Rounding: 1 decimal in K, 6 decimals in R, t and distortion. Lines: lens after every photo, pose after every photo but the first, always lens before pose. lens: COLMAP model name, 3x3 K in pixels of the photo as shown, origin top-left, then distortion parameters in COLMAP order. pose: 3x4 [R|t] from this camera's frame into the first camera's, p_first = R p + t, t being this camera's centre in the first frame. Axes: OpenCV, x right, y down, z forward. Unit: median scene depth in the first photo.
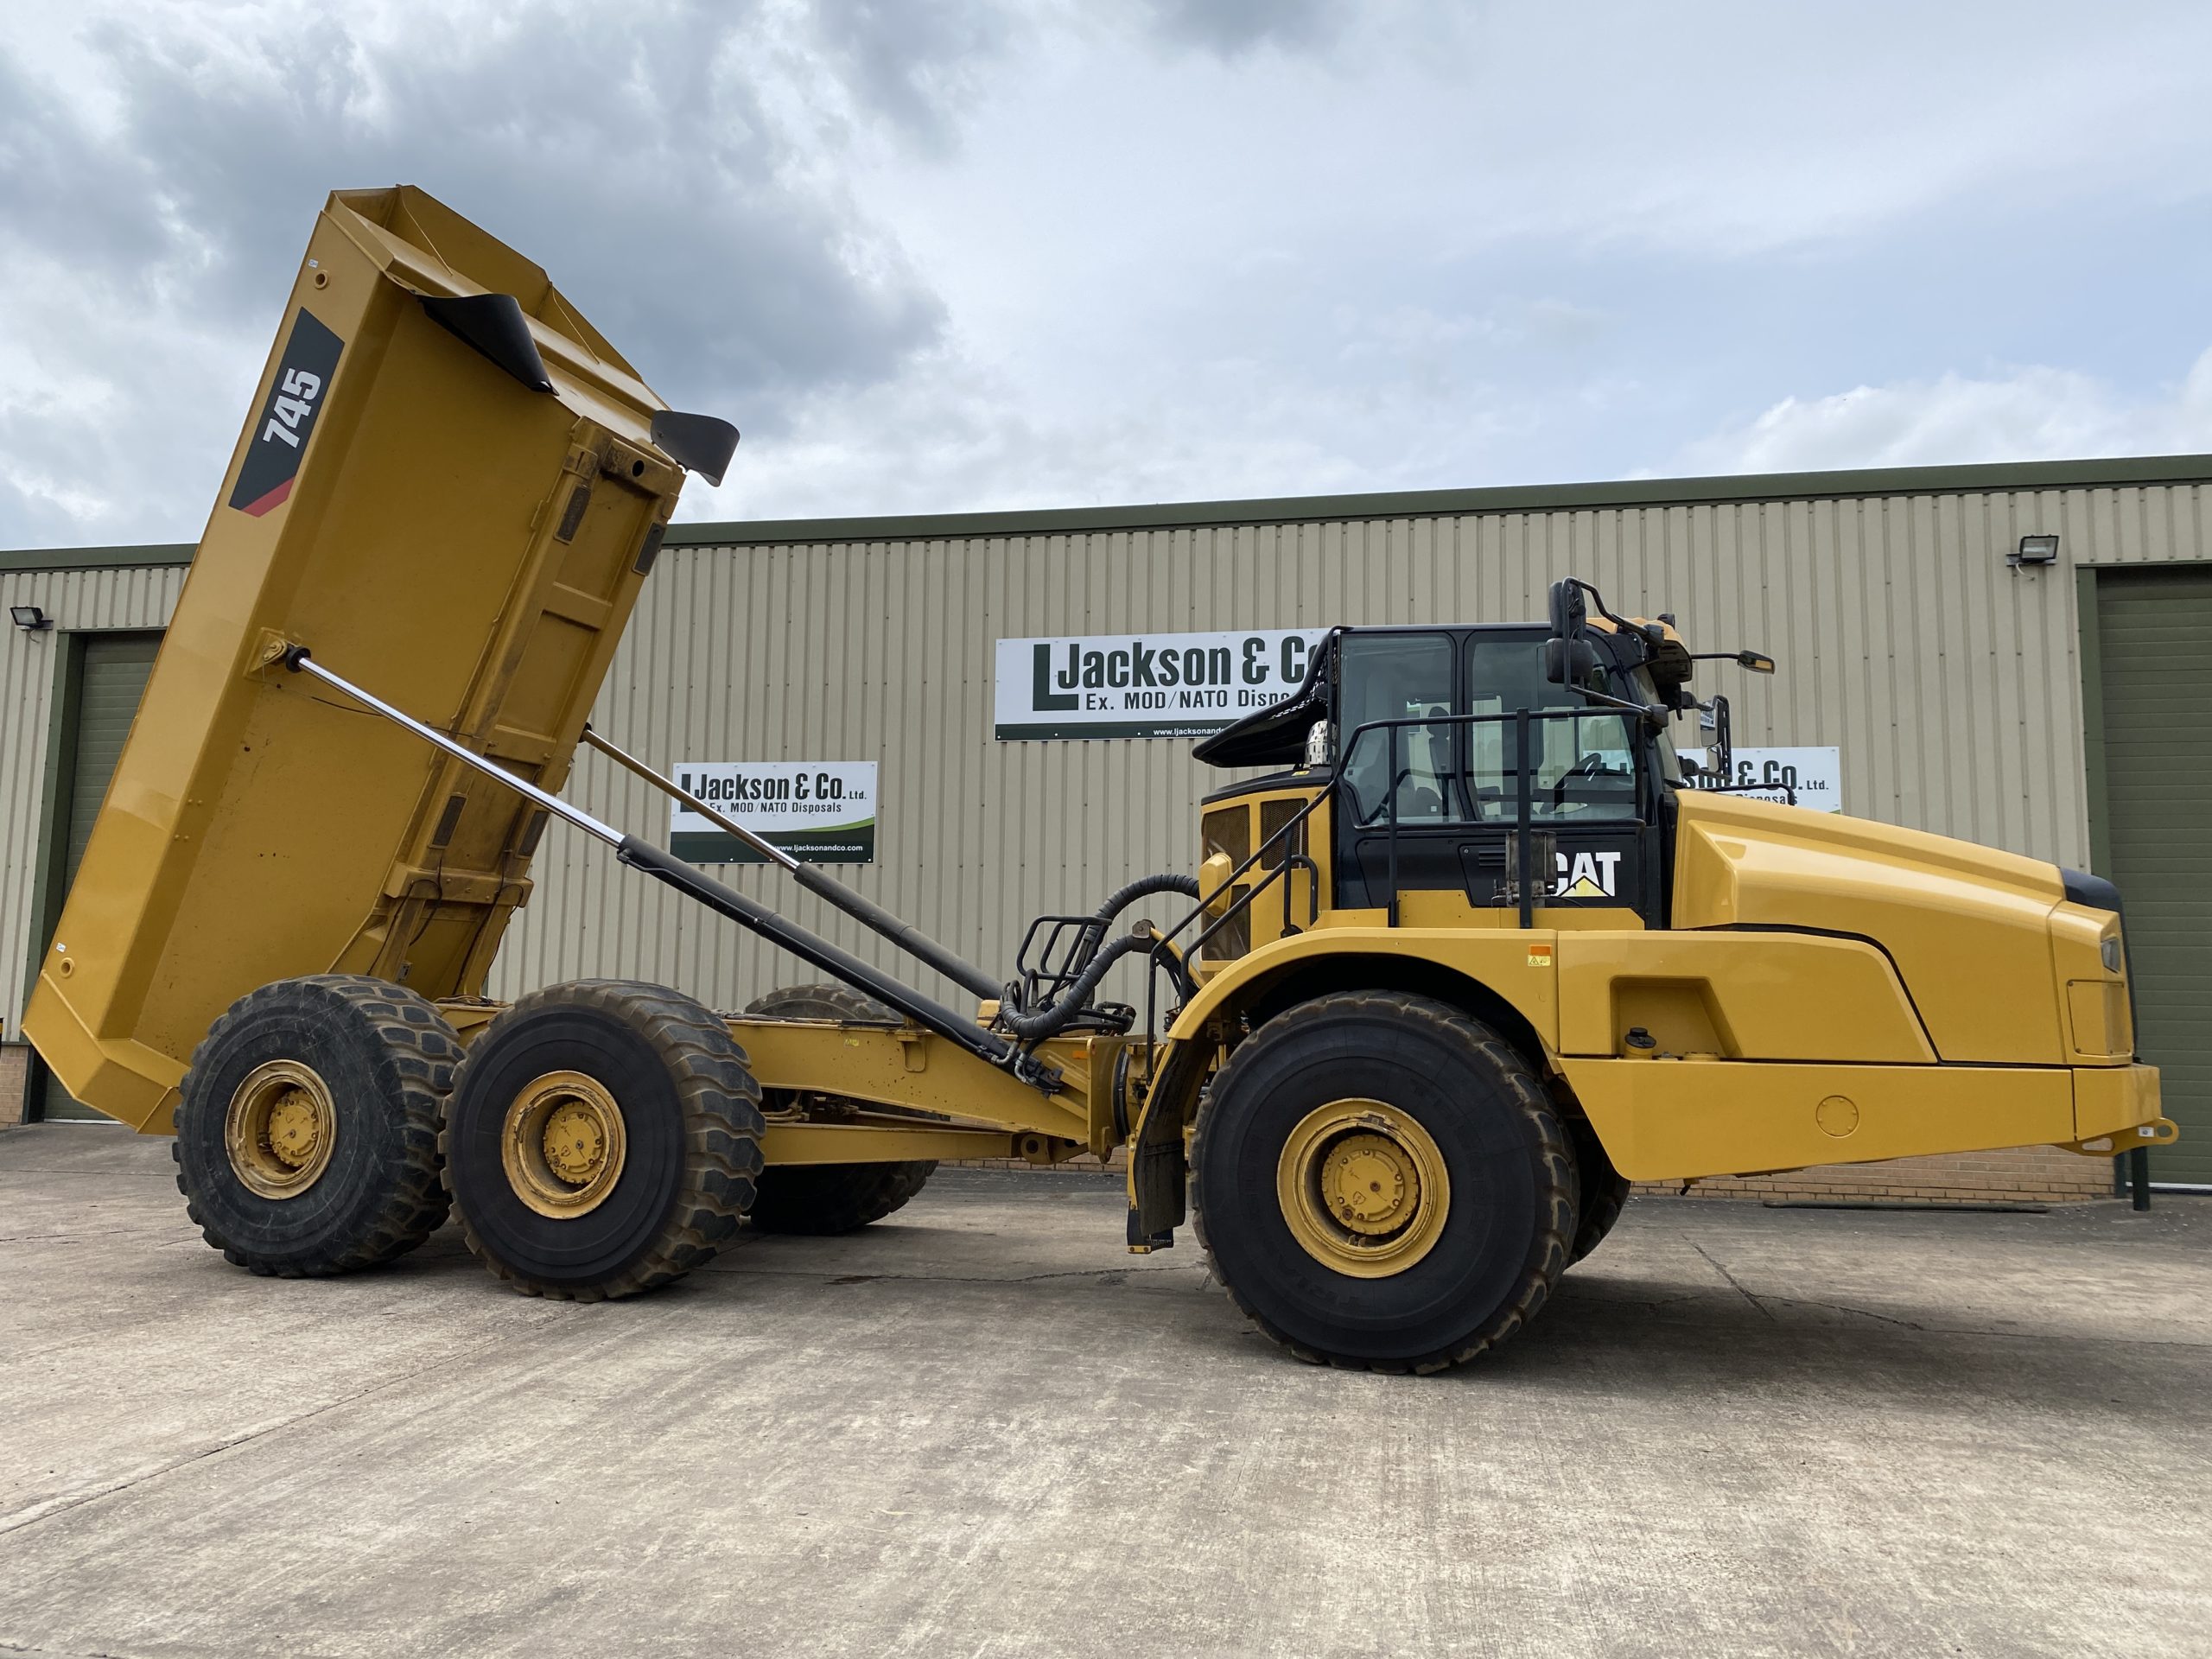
lens RADIAL K [[1680.4, 0, 1089.4], [0, 1680.4, 819.1], [0, 0, 1]] dist [0.037886, -0.035798]
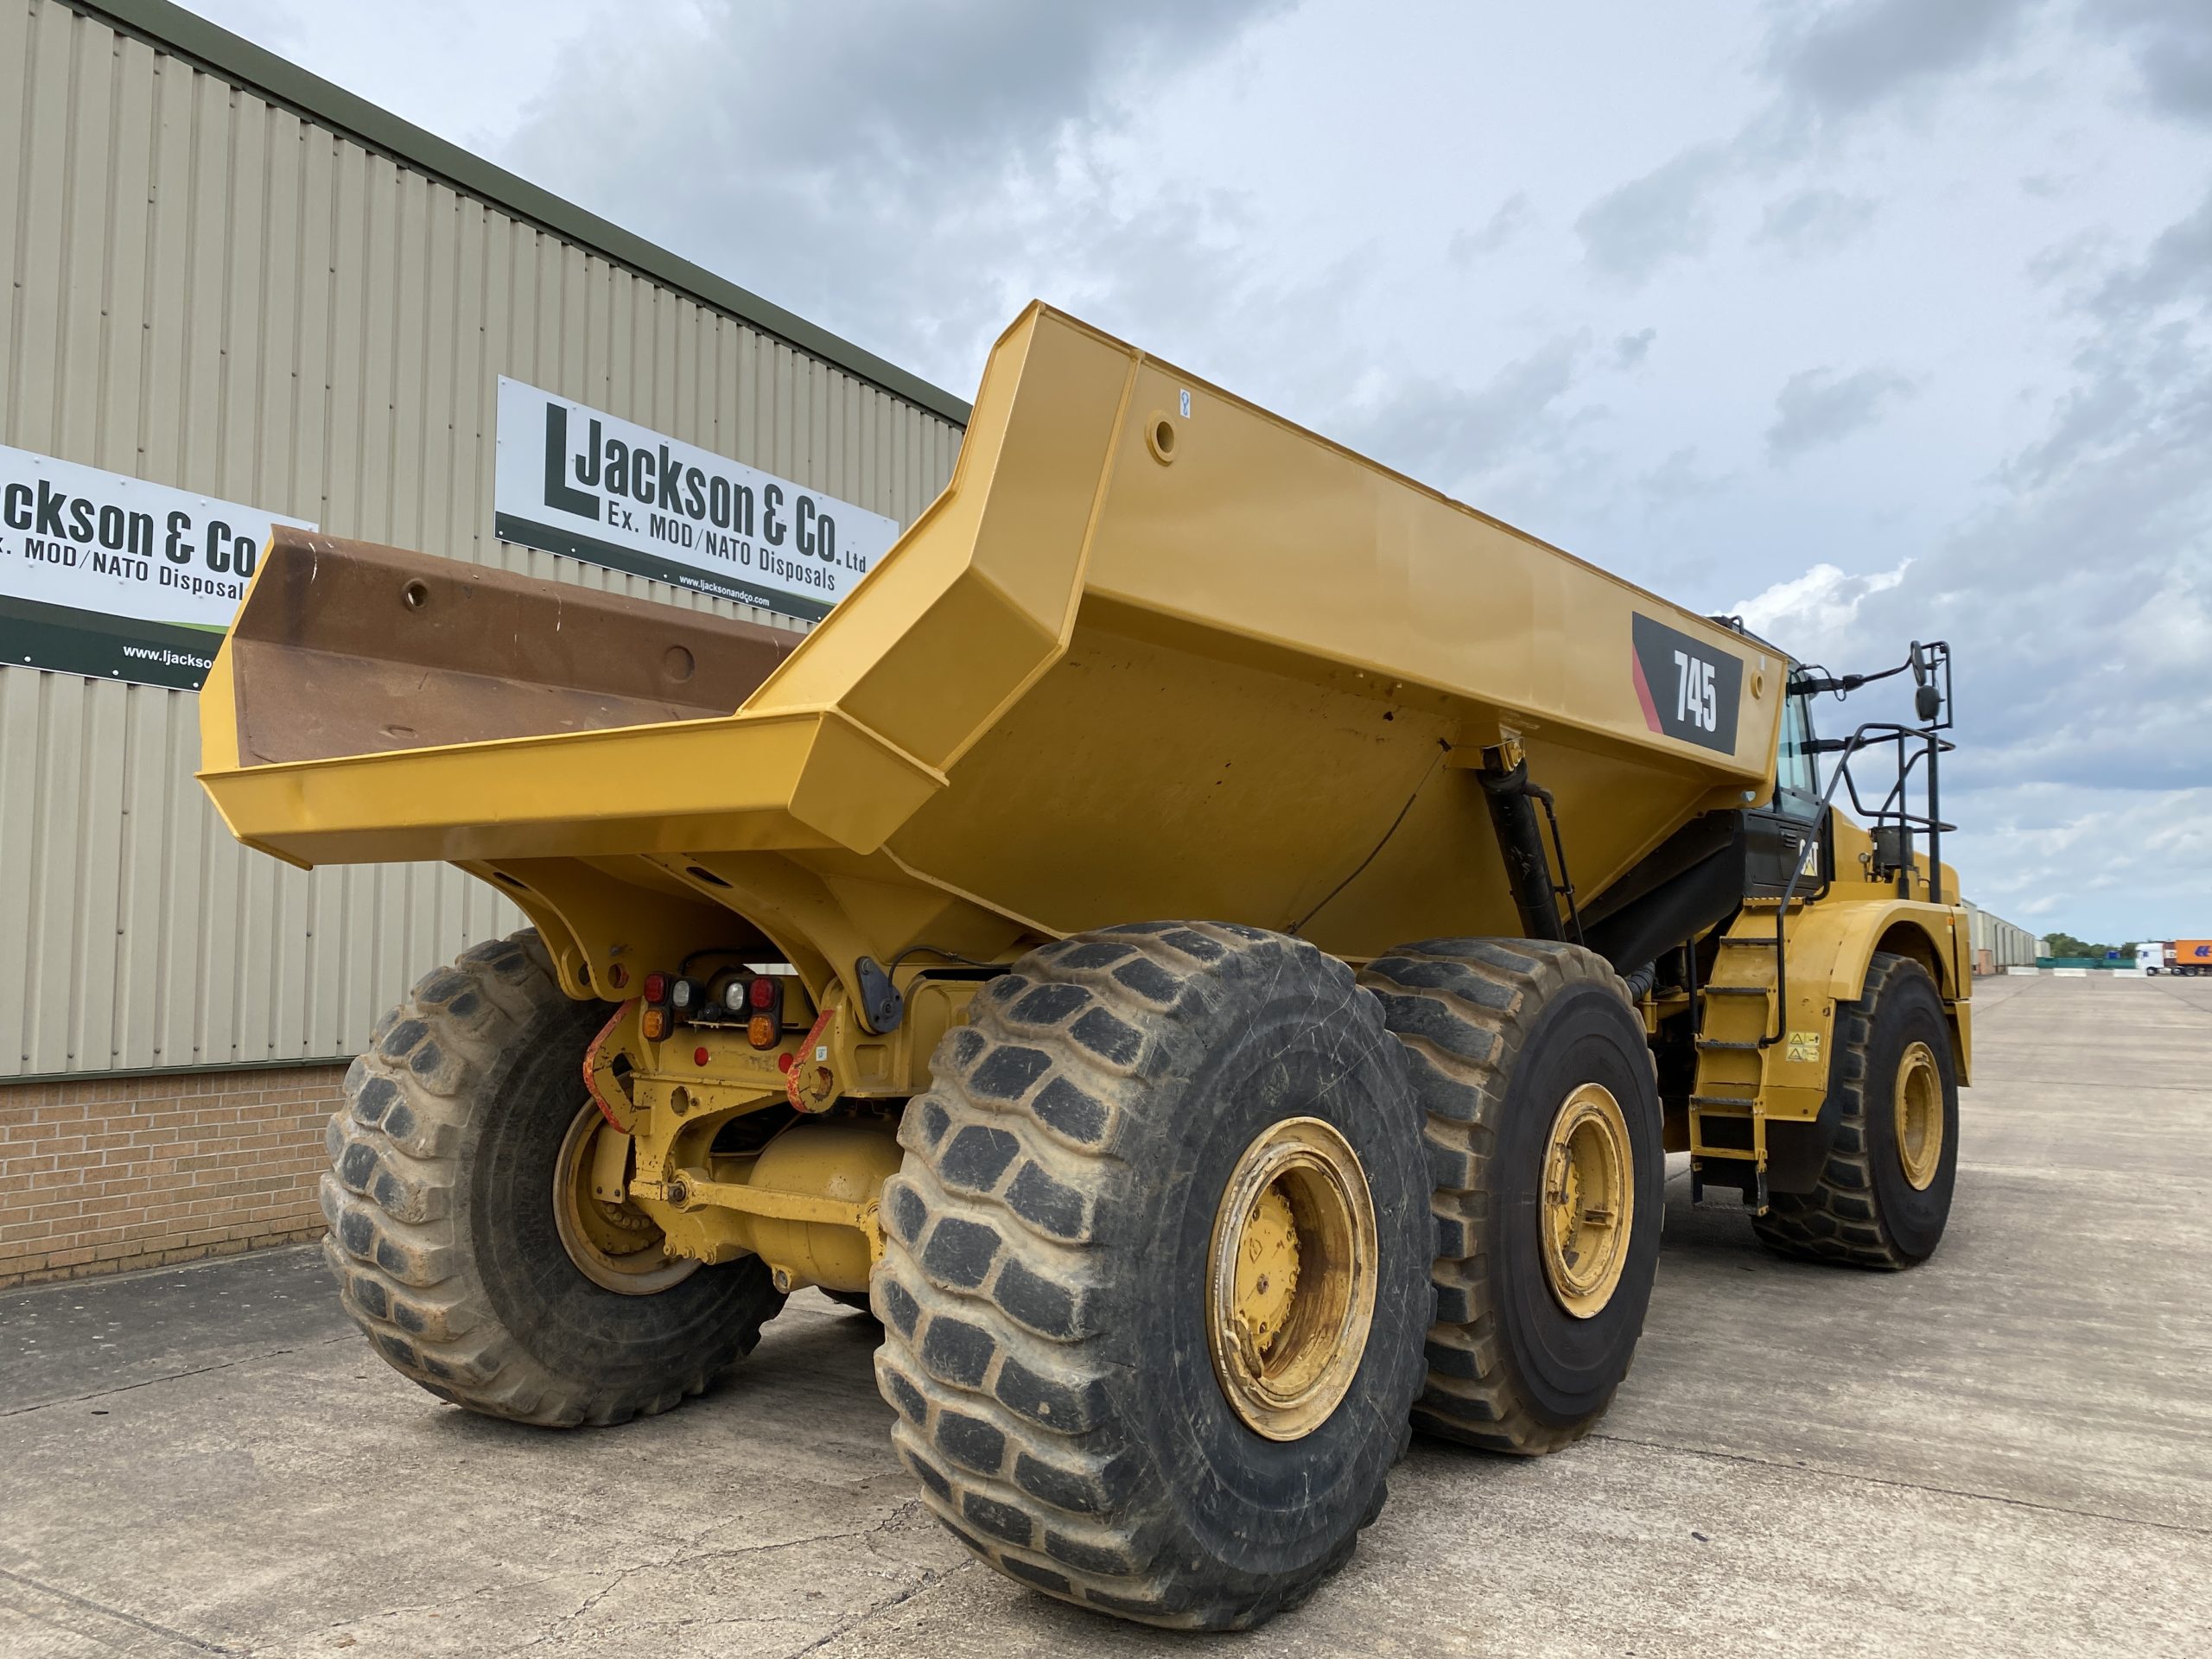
lens RADIAL K [[1680.4, 0, 1075.2], [0, 1680.4, 852.4], [0, 0, 1]] dist [0.037886, -0.035798]
pose [[0.337357, 0.042718, 0.940407, -0.808149], [-0.106101, 0.994330, -0.007105, 0.073279], [-0.935378, -0.097381, 0.339977, 0.809979]]
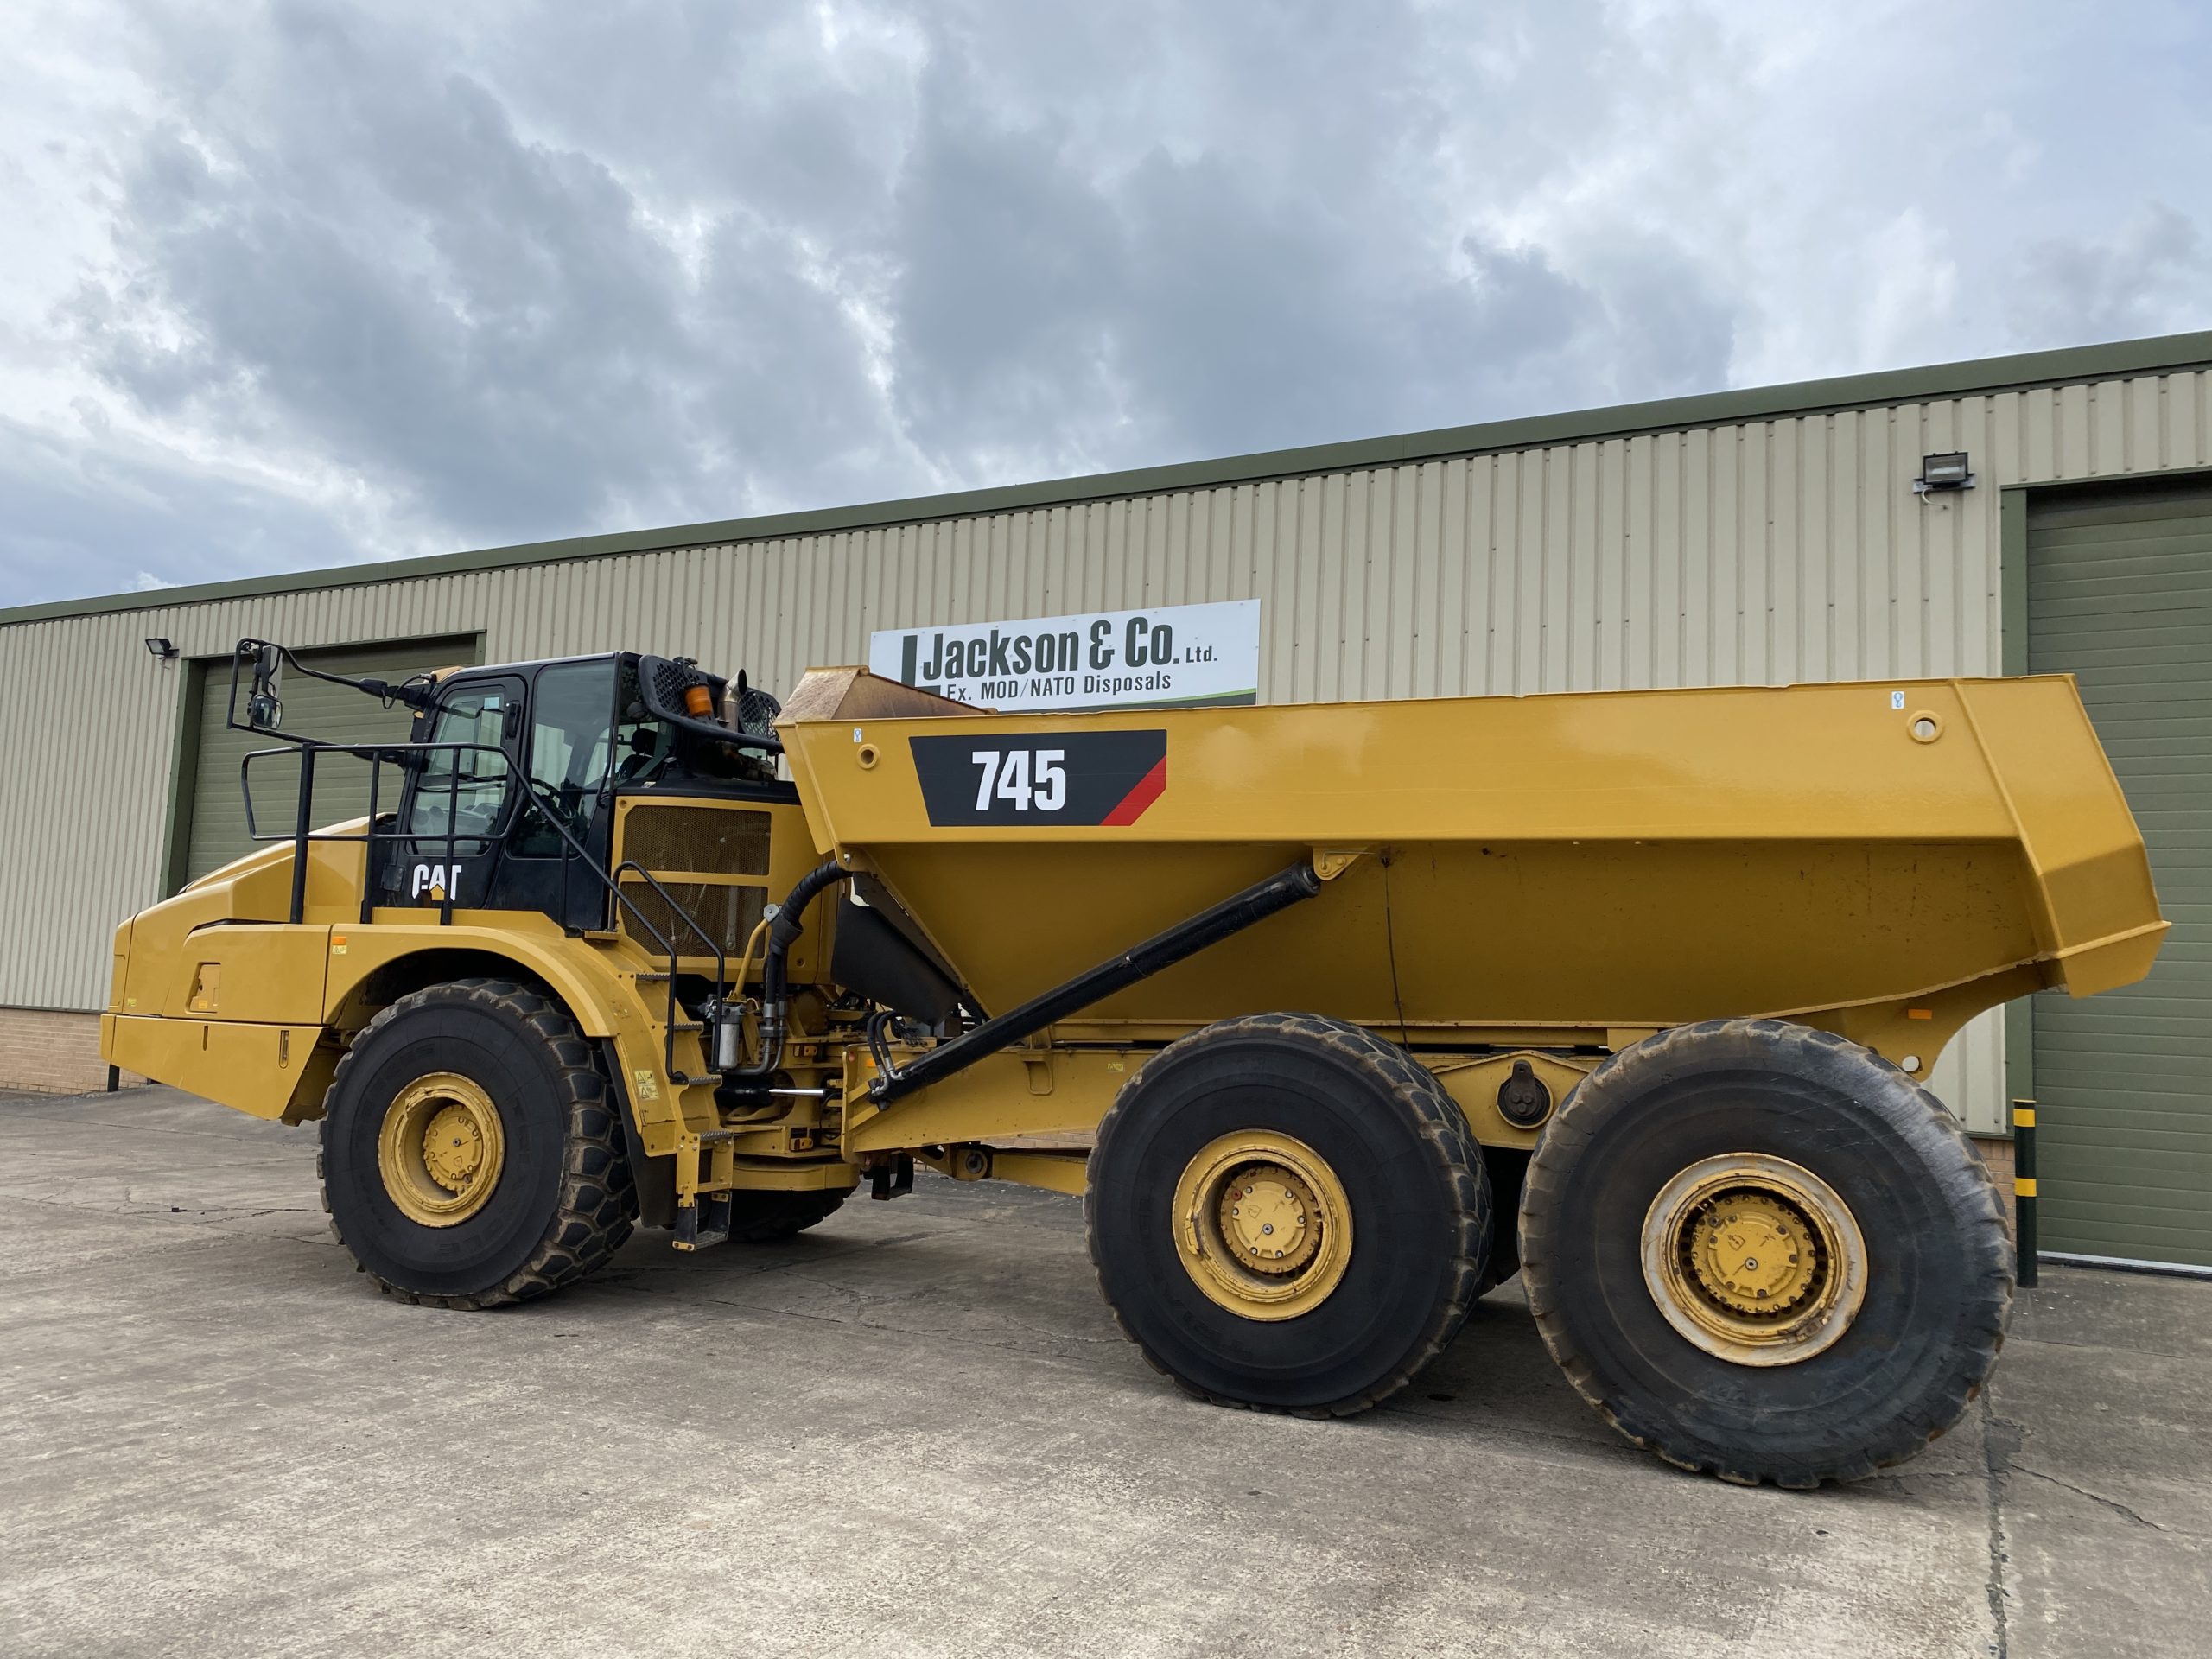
lens RADIAL K [[1680.4, 0, 1083.4], [0, 1680.4, 838.0], [0, 0, 1]] dist [0.037886, -0.035798]
pose [[0.955564, -0.003759, -0.294760, 0.507289], [0.006617, 0.999940, 0.008698, 0.009035], [0.294710, -0.010262, 0.955532, 0.125552]]
